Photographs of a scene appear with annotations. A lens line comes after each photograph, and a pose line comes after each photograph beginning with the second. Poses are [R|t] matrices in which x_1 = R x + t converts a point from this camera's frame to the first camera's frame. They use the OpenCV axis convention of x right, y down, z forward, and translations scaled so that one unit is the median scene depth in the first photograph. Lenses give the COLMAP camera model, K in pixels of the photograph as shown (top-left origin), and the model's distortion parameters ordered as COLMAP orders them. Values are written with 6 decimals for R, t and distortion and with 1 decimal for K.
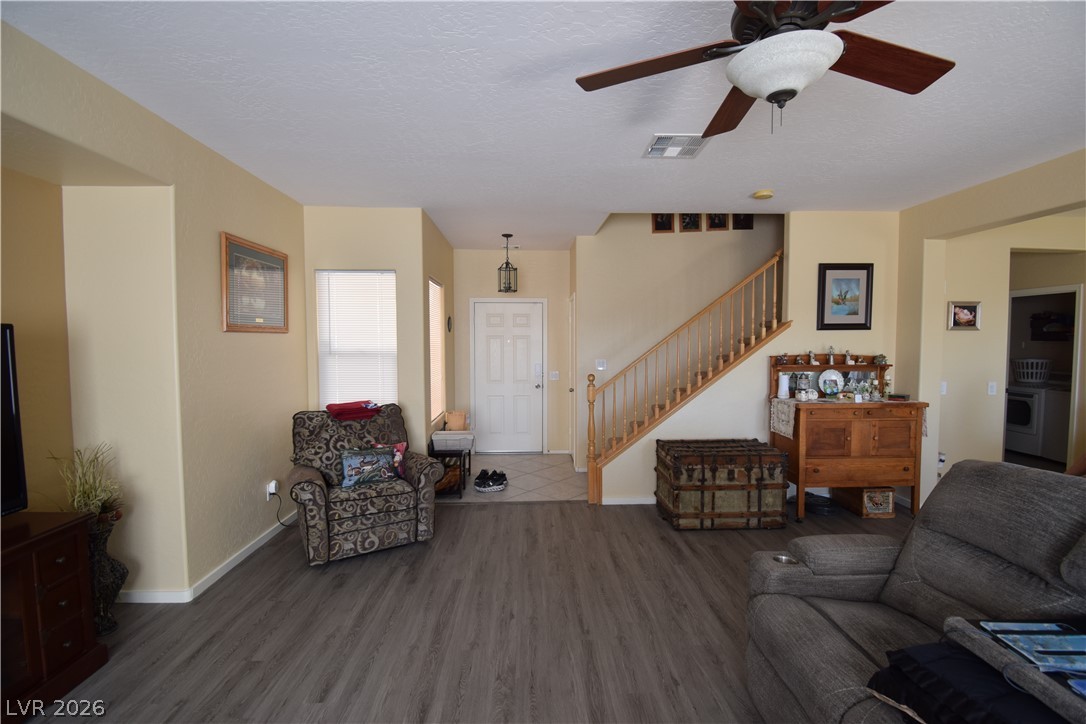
lens RADIAL K [[478.4, 0, 545.6], [0, 478.4, 363.1], [0, 0, 1]] dist [0.021913, -0.027894]
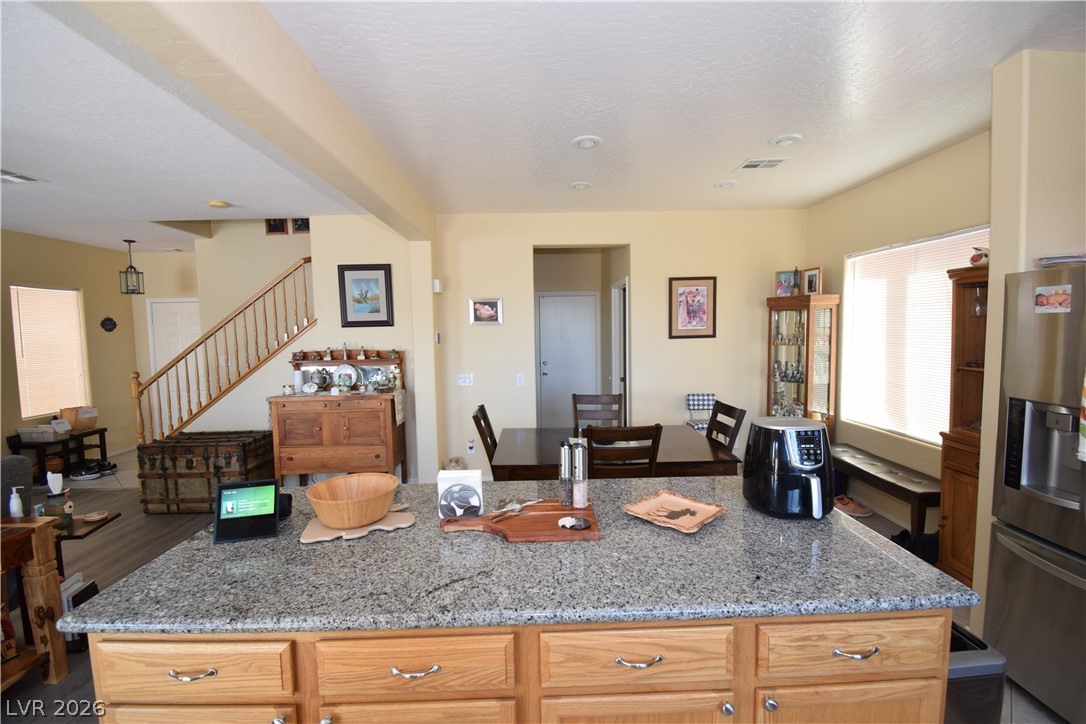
lens RADIAL K [[478.4, 0, 545.6], [0, 478.4, 363.1], [0, 0, 1]] dist [0.021913, -0.027894]
pose [[0.999736, -0.015835, -0.016666, 1.060591], [0.016215, 0.999606, 0.022918, -0.006716], [0.016297, -0.023182, 0.999598, -0.062557]]
